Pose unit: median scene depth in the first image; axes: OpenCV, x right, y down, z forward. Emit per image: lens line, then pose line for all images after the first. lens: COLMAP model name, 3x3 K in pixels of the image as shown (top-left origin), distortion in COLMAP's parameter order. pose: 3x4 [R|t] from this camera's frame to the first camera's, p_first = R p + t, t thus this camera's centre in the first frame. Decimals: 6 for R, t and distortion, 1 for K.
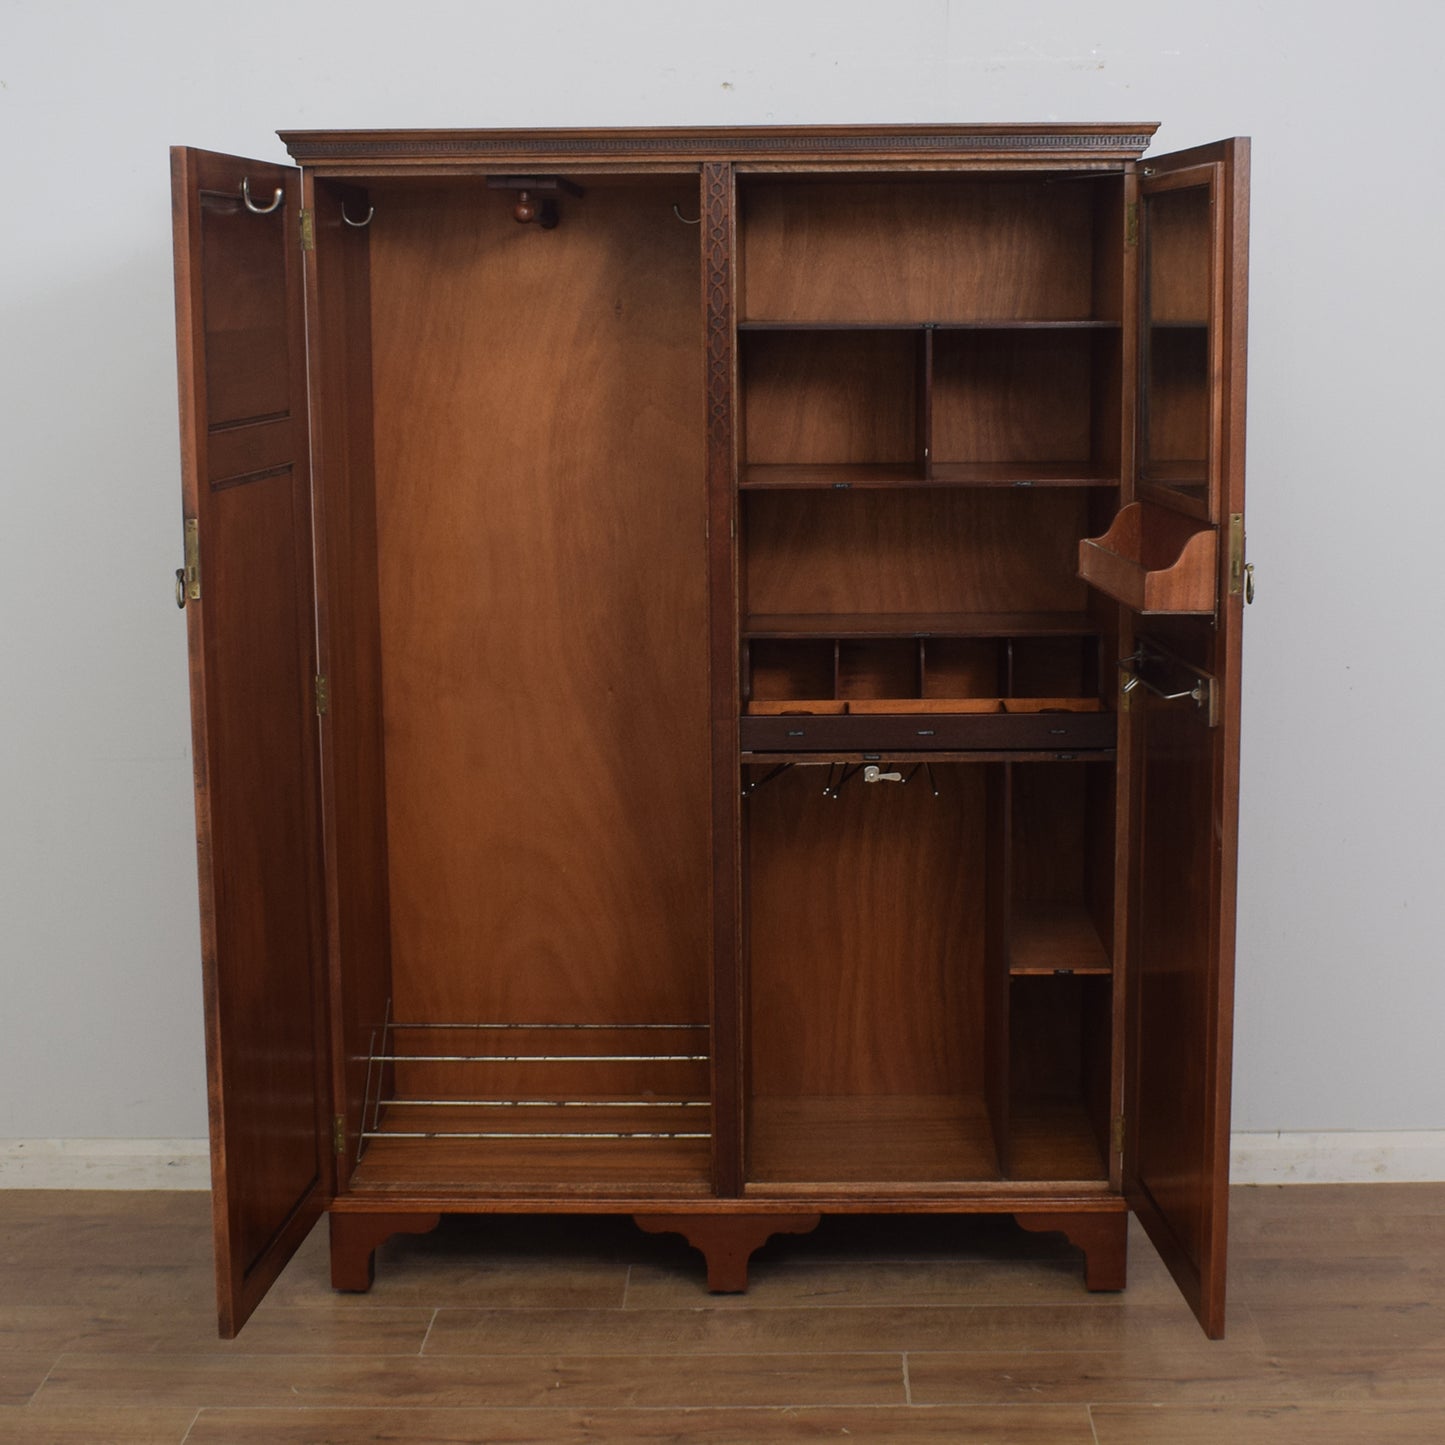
lens RADIAL K [[2563.8, 0, 722.5], [0, 2563.8, 722.5], [0, 0, 1]] dist [-0.085924, -0.083317]
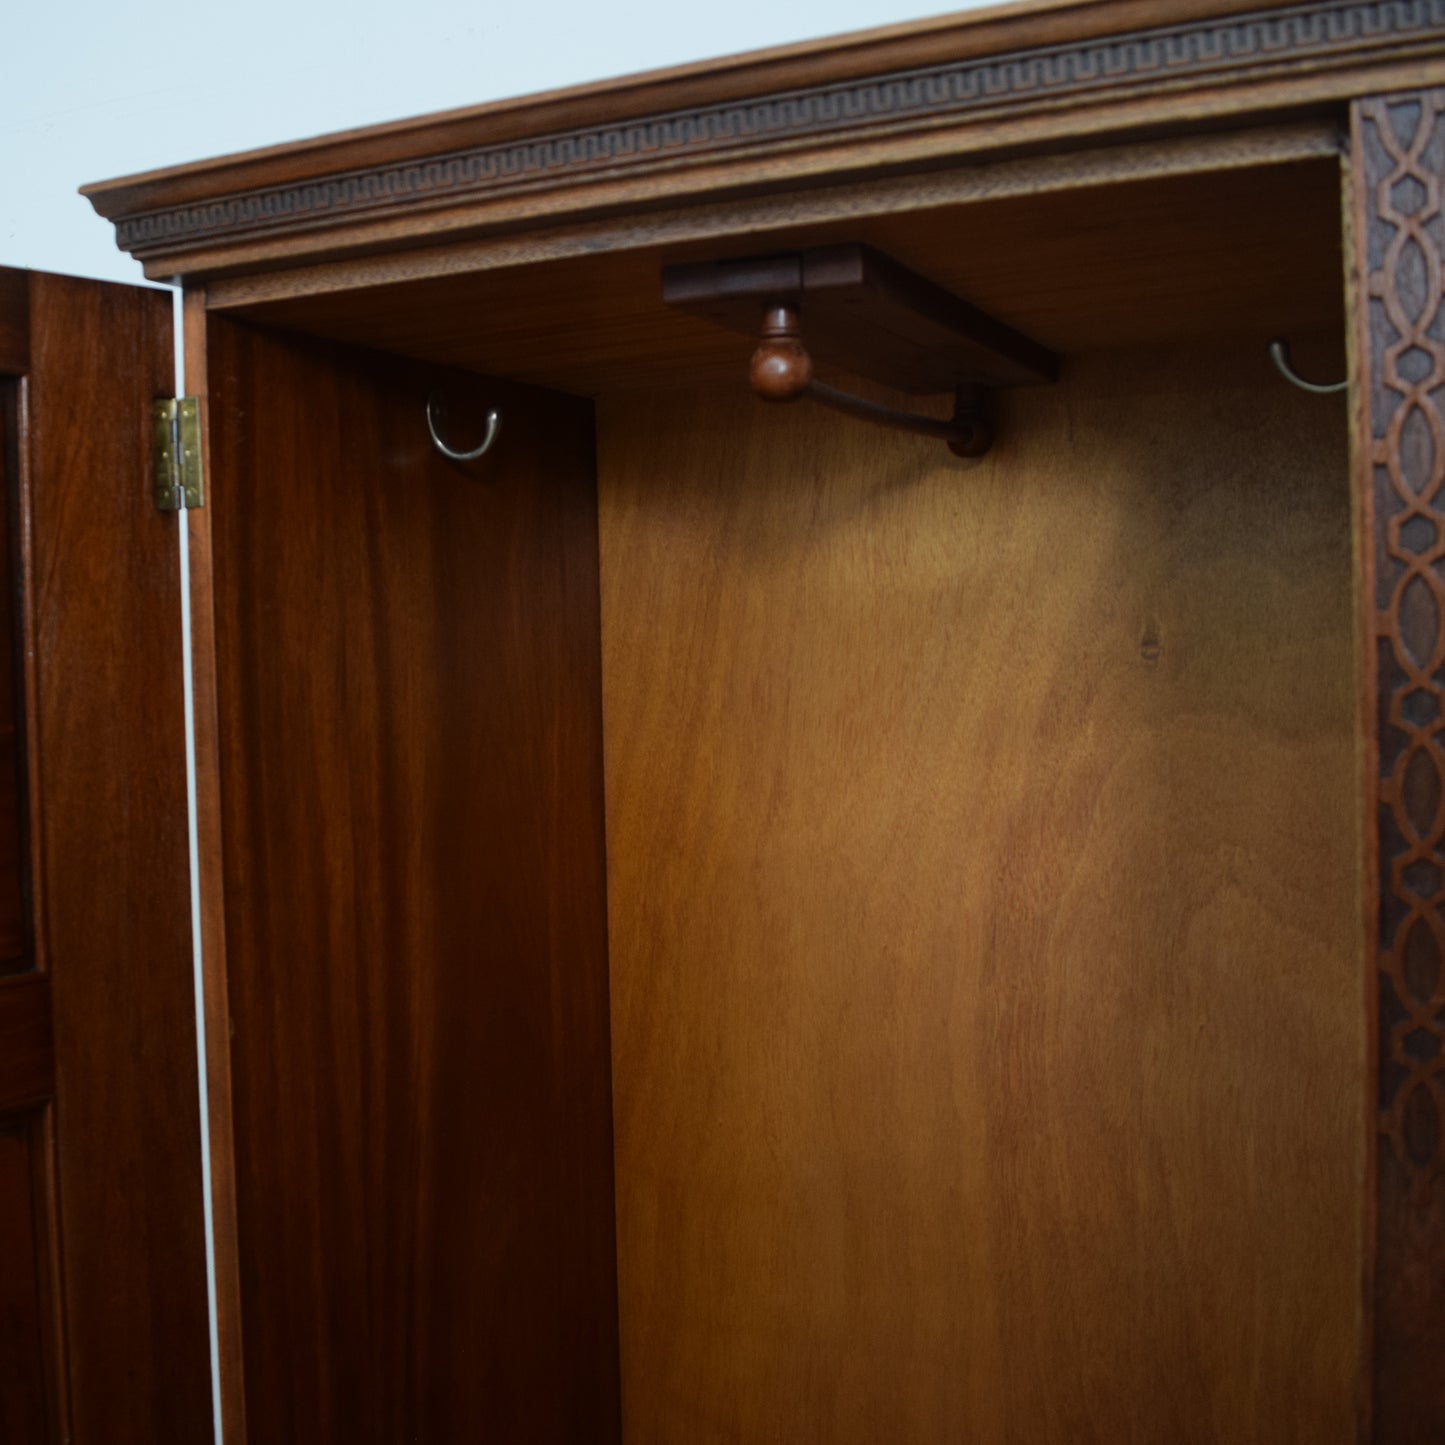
lens RADIAL K [[1717.0, 0, 556.7], [0, 1717.0, 694.7], [0, 0, 1]] dist [-0.114645, 0.029386]
pose [[0.890030, -0.002340, -0.455896, -0.002336], [-0.053507, 0.992540, -0.109554, -0.120661], [0.452751, 0.121900, 0.883265, 0.728260]]
